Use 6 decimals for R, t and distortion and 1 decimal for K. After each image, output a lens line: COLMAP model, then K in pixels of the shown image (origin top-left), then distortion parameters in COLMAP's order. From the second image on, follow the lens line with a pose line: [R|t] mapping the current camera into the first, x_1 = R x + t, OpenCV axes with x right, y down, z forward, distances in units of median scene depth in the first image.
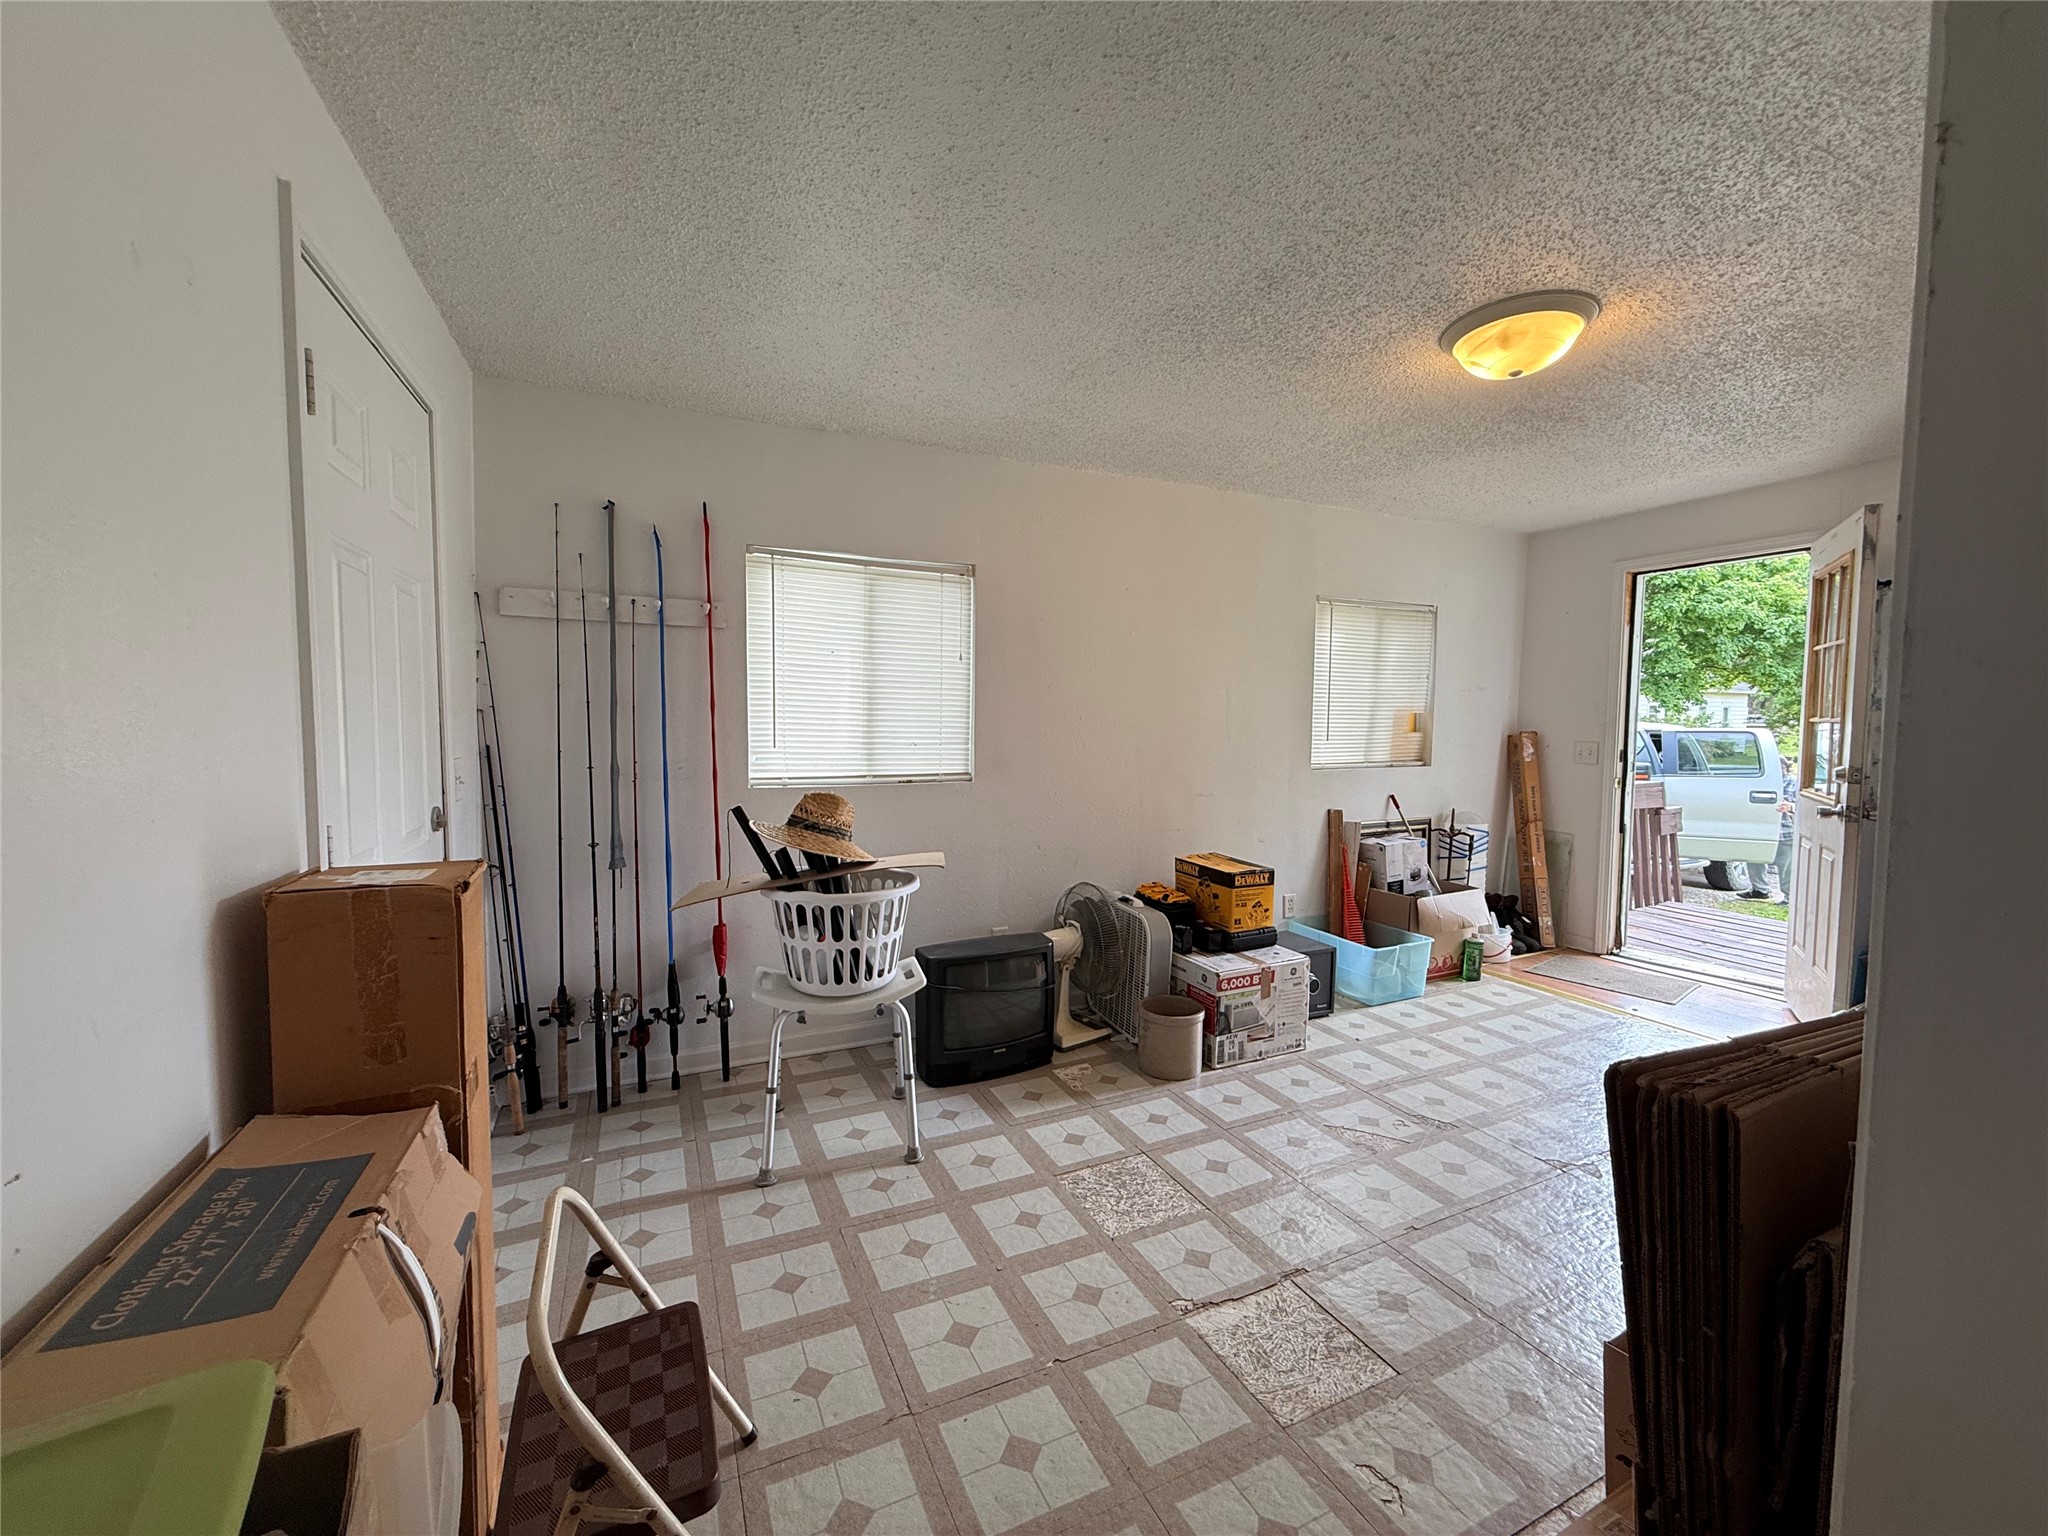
lens RADIAL K [[818.8, 0, 1033.0], [0, 818.8, 769.5], [0, 0, 1]] dist [-0.000589, 0.000038]
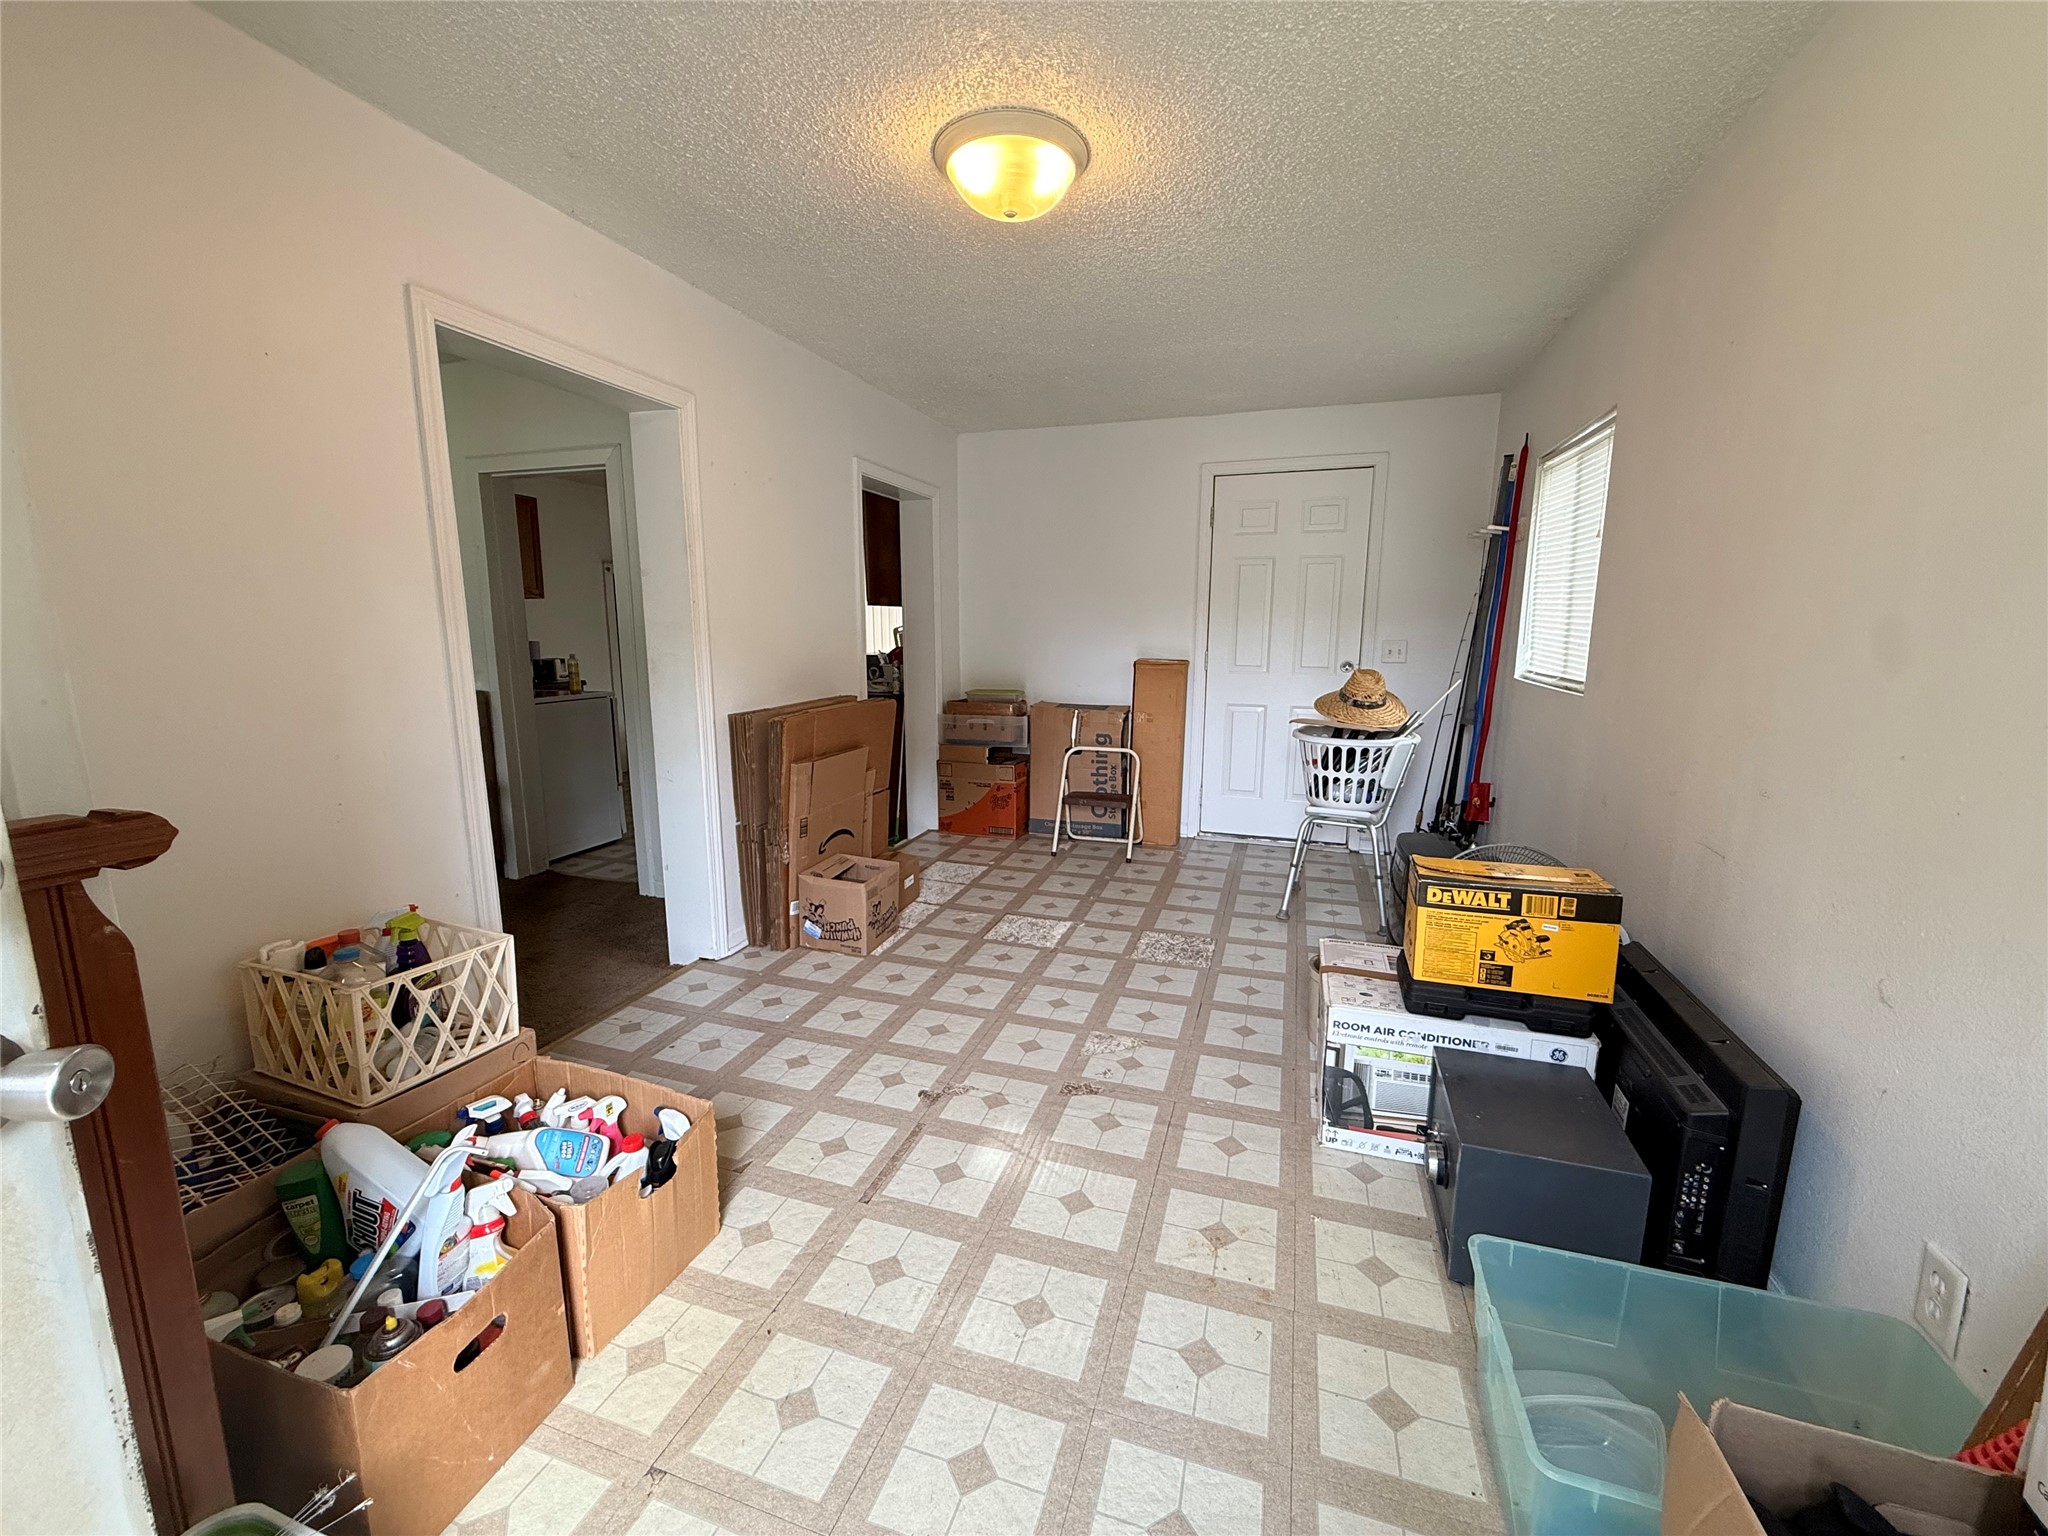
lens RADIAL K [[818.8, 0, 1027.7], [0, 818.8, 762.0], [0, 0, 1]] dist [-0.000589, 0.000038]
pose [[-0.694790, 0.115546, -0.709871, 1.435609], [-0.051147, 0.976574, 0.209017, -0.103965], [0.717392, 0.181530, -0.672603, 1.928370]]
